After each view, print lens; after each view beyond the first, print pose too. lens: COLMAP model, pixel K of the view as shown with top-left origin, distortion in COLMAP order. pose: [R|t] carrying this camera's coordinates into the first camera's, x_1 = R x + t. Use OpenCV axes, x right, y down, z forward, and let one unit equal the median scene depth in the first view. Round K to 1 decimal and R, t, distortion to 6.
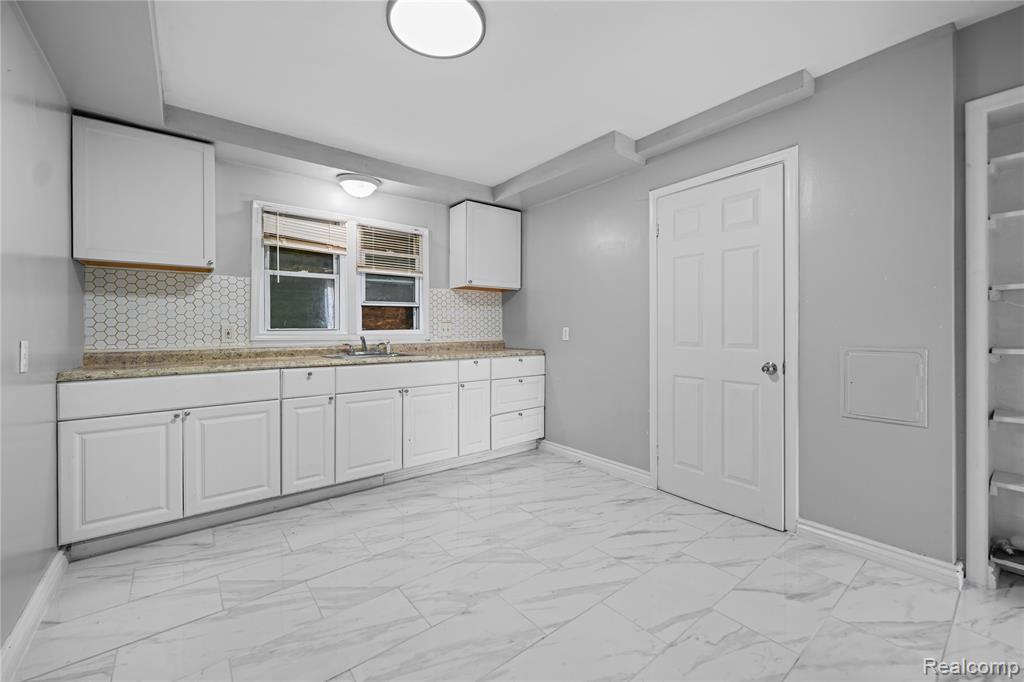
lens RADIAL K [[410.0, 0, 515.2], [0, 410.0, 330.3], [0, 0, 1]] dist [-0.001157, -0.000057]
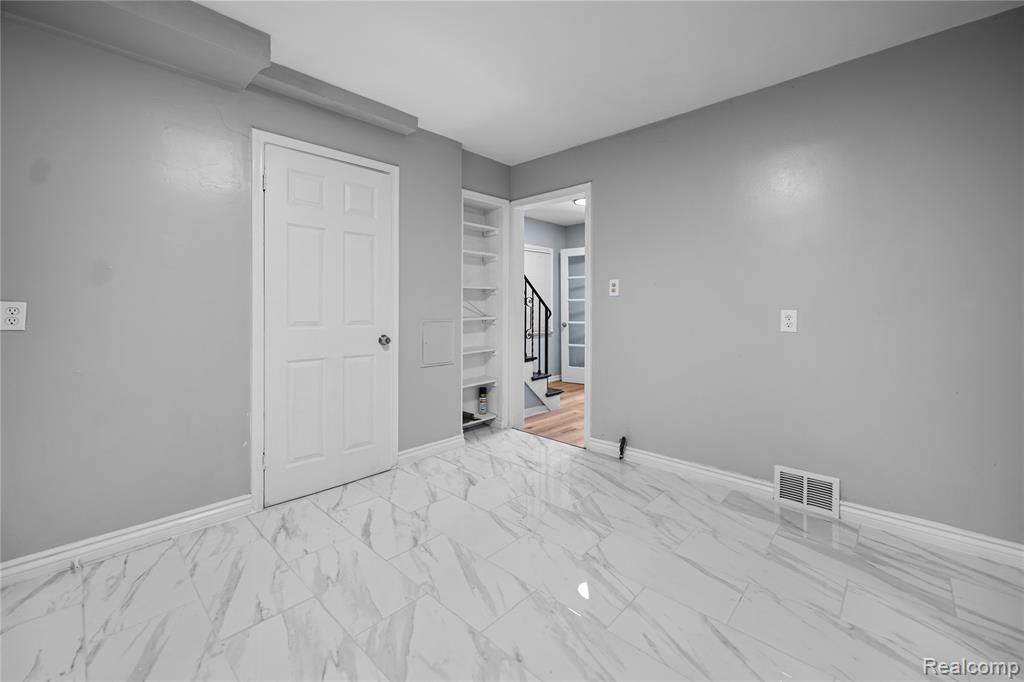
lens RADIAL K [[410.0, 0, 524.2], [0, 410.0, 308.7], [0, 0, 1]] dist [-0.001157, -0.000057]
pose [[-0.136082, -0.001527, 0.990696, -0.457023], [0.001758, 0.999997, 0.001783, -0.000543], [-0.990696, 0.001984, -0.136079, 0.543805]]
